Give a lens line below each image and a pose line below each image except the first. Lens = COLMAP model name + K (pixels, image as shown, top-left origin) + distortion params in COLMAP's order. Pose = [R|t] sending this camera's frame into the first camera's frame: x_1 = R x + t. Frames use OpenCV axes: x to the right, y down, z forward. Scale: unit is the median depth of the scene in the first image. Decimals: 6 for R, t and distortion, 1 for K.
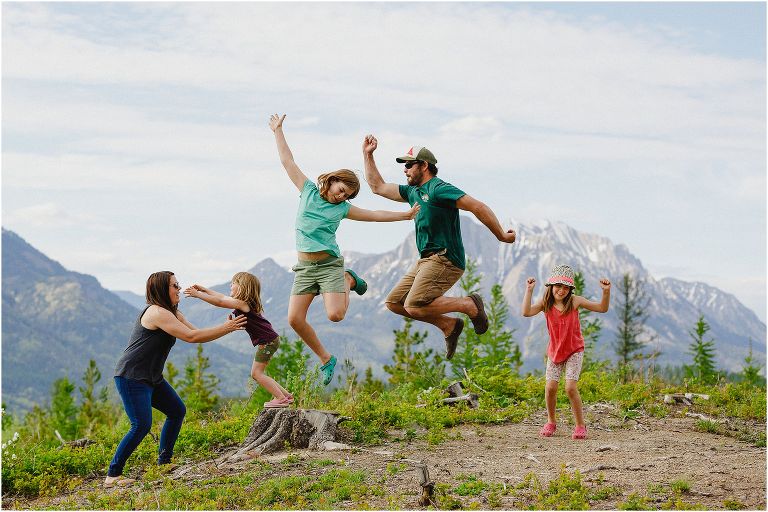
lens RADIAL K [[1554.8, 0, 384.0], [0, 1554.8, 256.0], [0, 0, 1]] dist [0.245081, -0.015439]
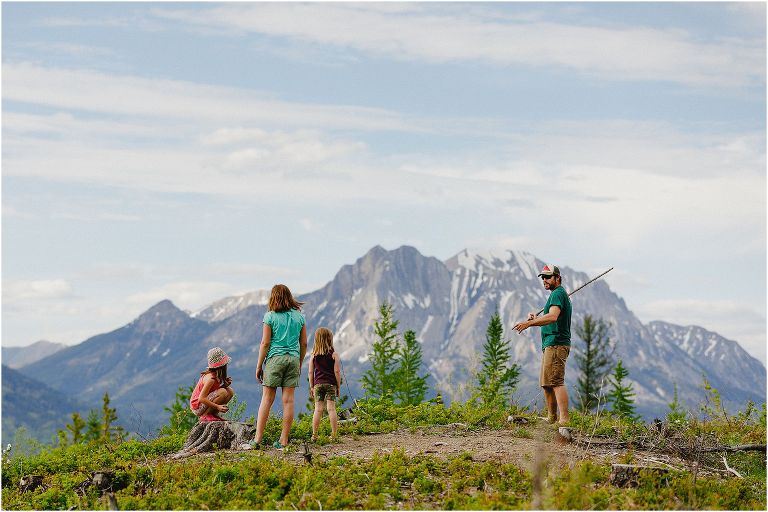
lens RADIAL K [[2197.9, 0, 362.6], [0, 2197.9, 256.6], [0, 0, 1]] dist [0.104653, 0.815537]
pose [[0.999773, -0.005501, 0.020585, 0.006429], [0.005828, 0.999858, -0.015836, -0.003529], [-0.020495, 0.015953, 0.999663, -0.207900]]
